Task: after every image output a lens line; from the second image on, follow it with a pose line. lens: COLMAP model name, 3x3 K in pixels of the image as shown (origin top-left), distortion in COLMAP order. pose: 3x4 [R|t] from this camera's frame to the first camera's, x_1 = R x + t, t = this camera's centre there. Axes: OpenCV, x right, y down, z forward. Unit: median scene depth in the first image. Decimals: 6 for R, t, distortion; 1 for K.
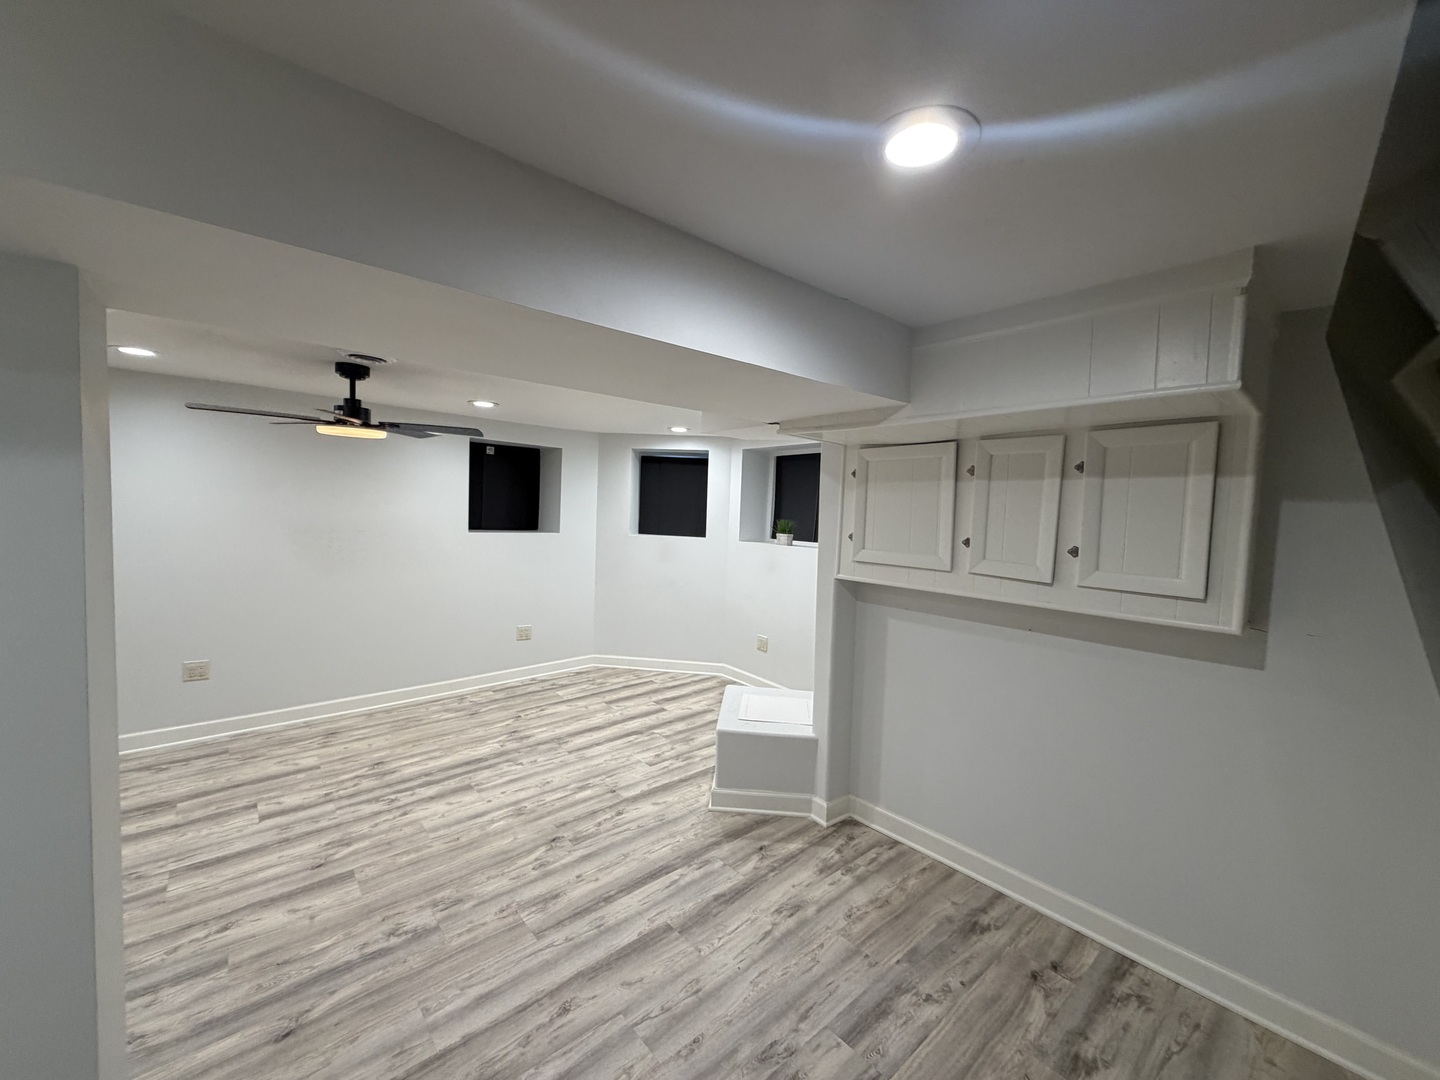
lens RADIAL K [[571.6, 0, 714.7], [0, 571.6, 544.7], [0, 0, 1]] dist [-0.003759, 0.001530]
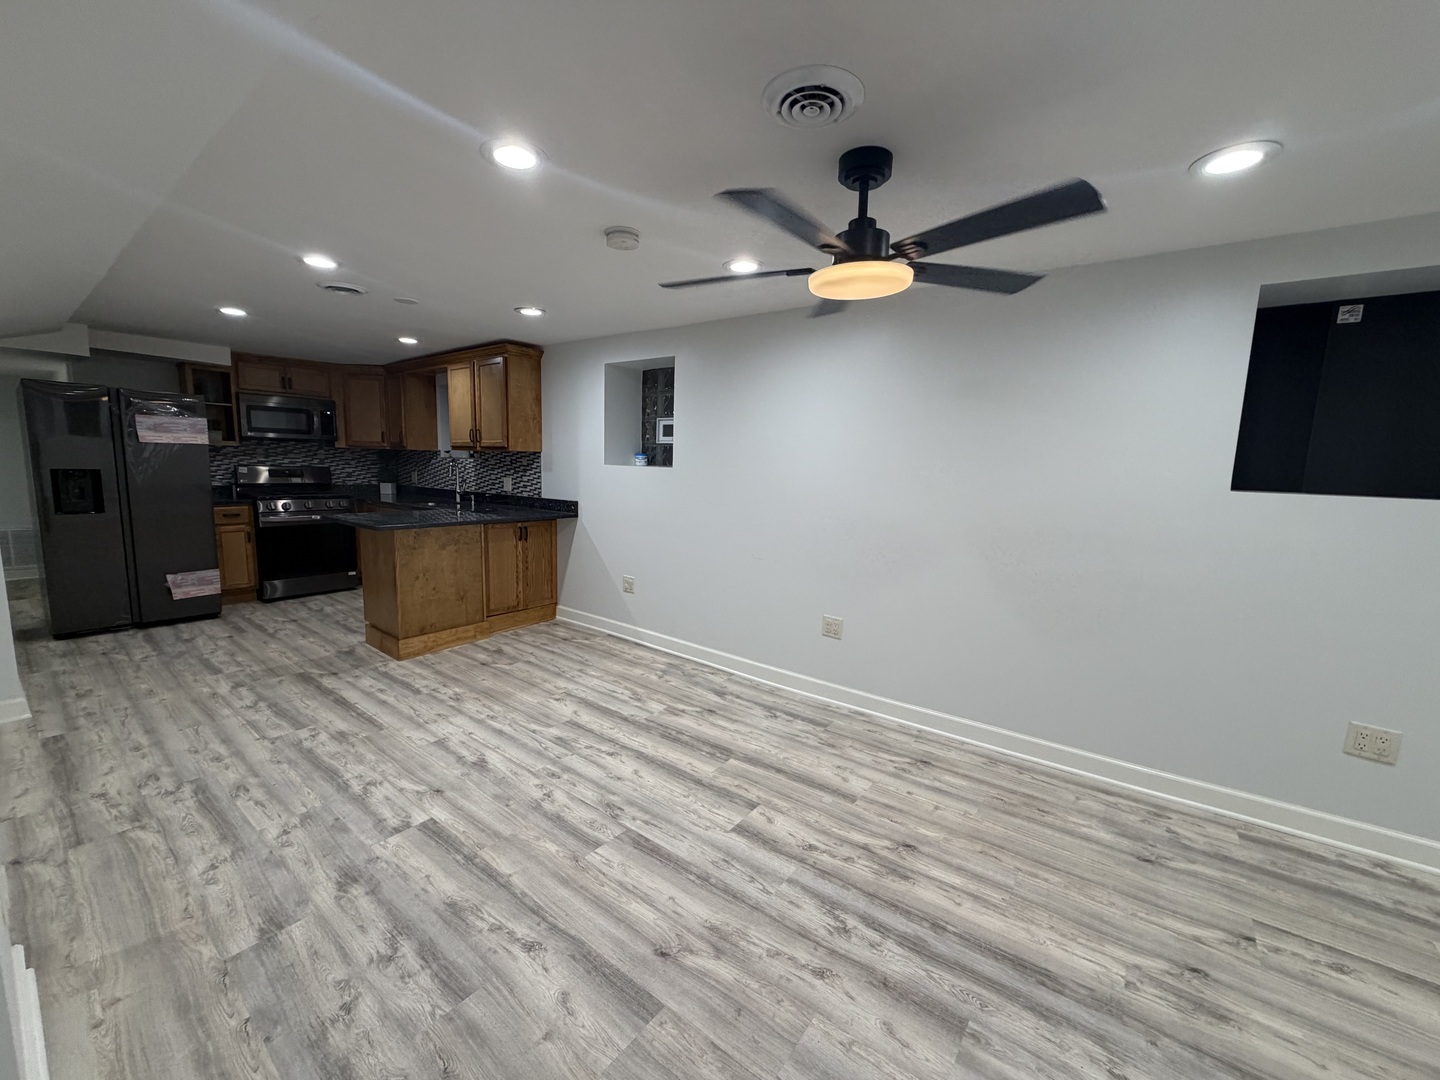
lens RADIAL K [[571.6, 0, 720.6], [0, 571.6, 541.7], [0, 0, 1]] dist [-0.003759, 0.001530]
pose [[0.209213, 0.100079, -0.972735, -0.069490], [-0.089791, 0.992513, 0.082802, 0.026214], [0.973739, 0.070019, 0.216633, 0.670709]]
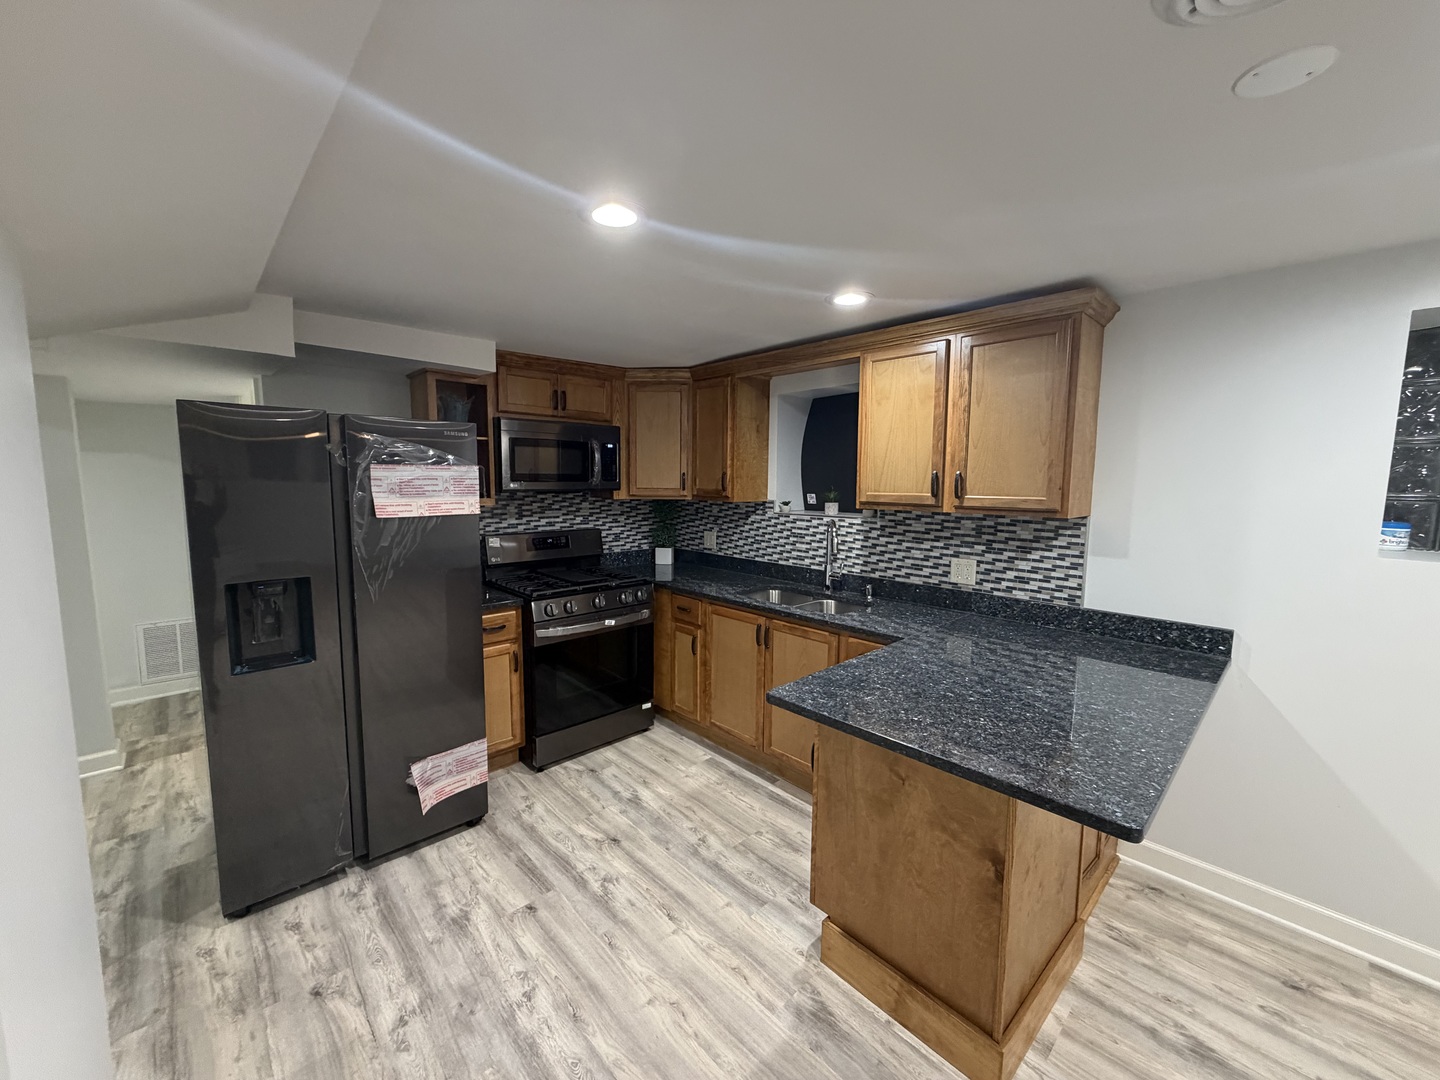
lens RADIAL K [[571.6, 0, 719.6], [0, 571.6, 541.8], [0, 0, 1]] dist [-0.003759, 0.001530]
pose [[0.053446, 0.074766, -0.995768, -0.929674], [-0.076629, 0.994560, 0.070562, -0.022227], [0.995626, 0.072534, 0.058885, 0.021155]]
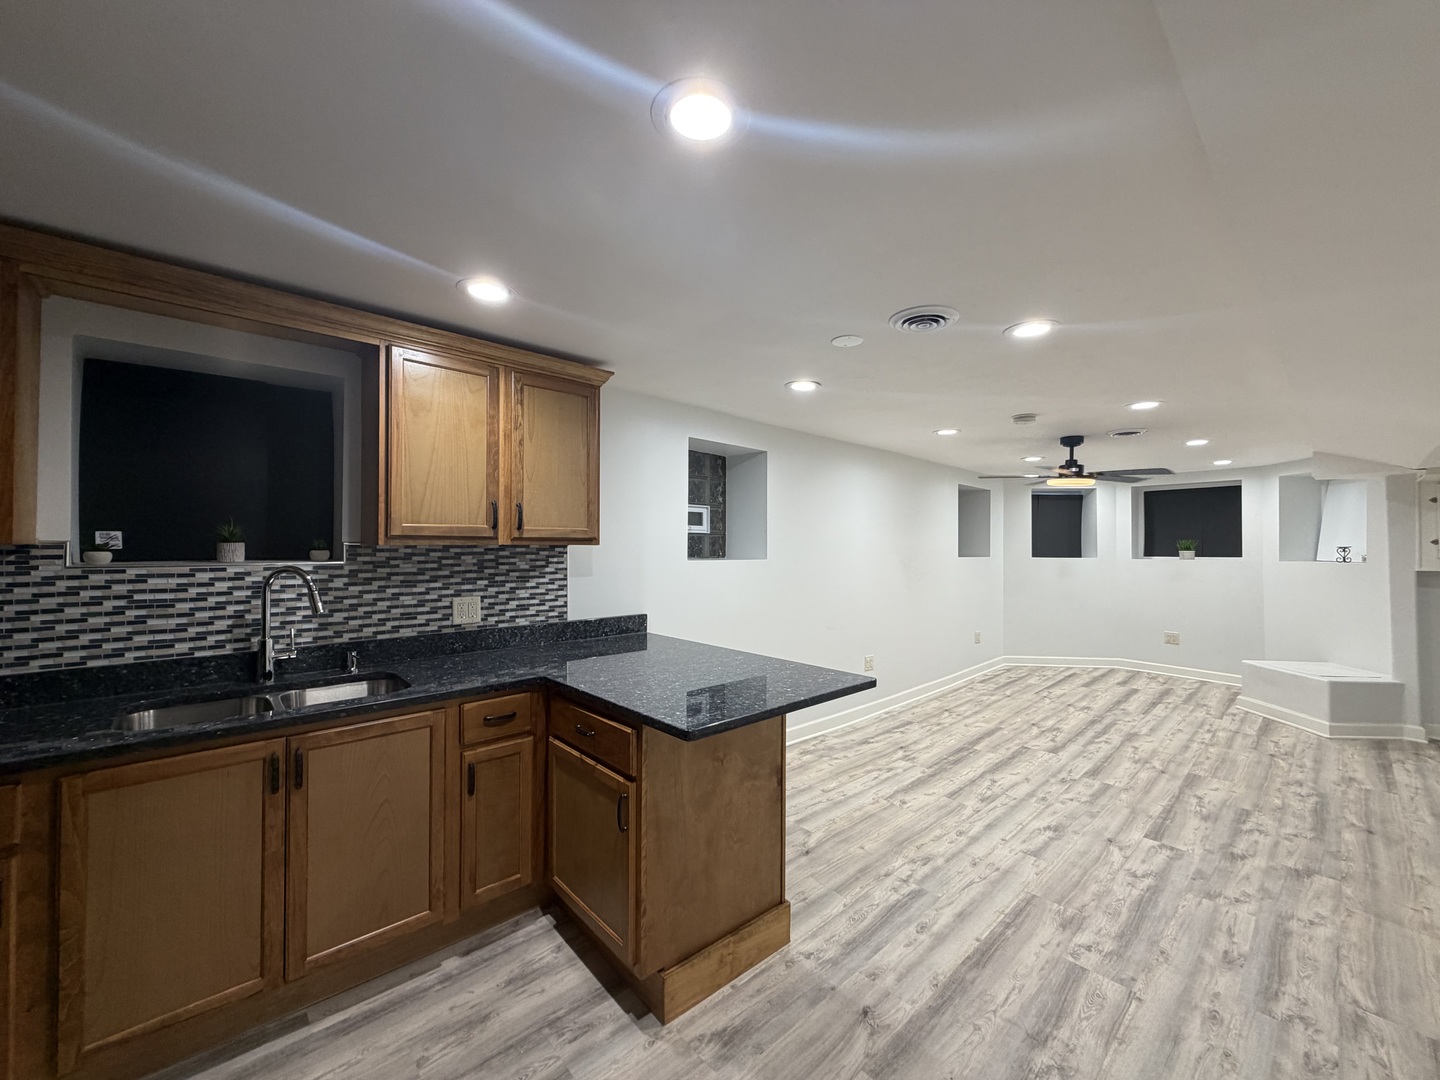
lens RADIAL K [[571.6, 0, 713.8], [0, 571.6, 541.4], [0, 0, 1]] dist [-0.003759, 0.001530]
pose [[0.999055, -0.031696, 0.029743, -1.421819], [0.033839, 0.996643, -0.074546, 0.028369], [-0.027281, 0.075482, 0.996774, -0.369938]]
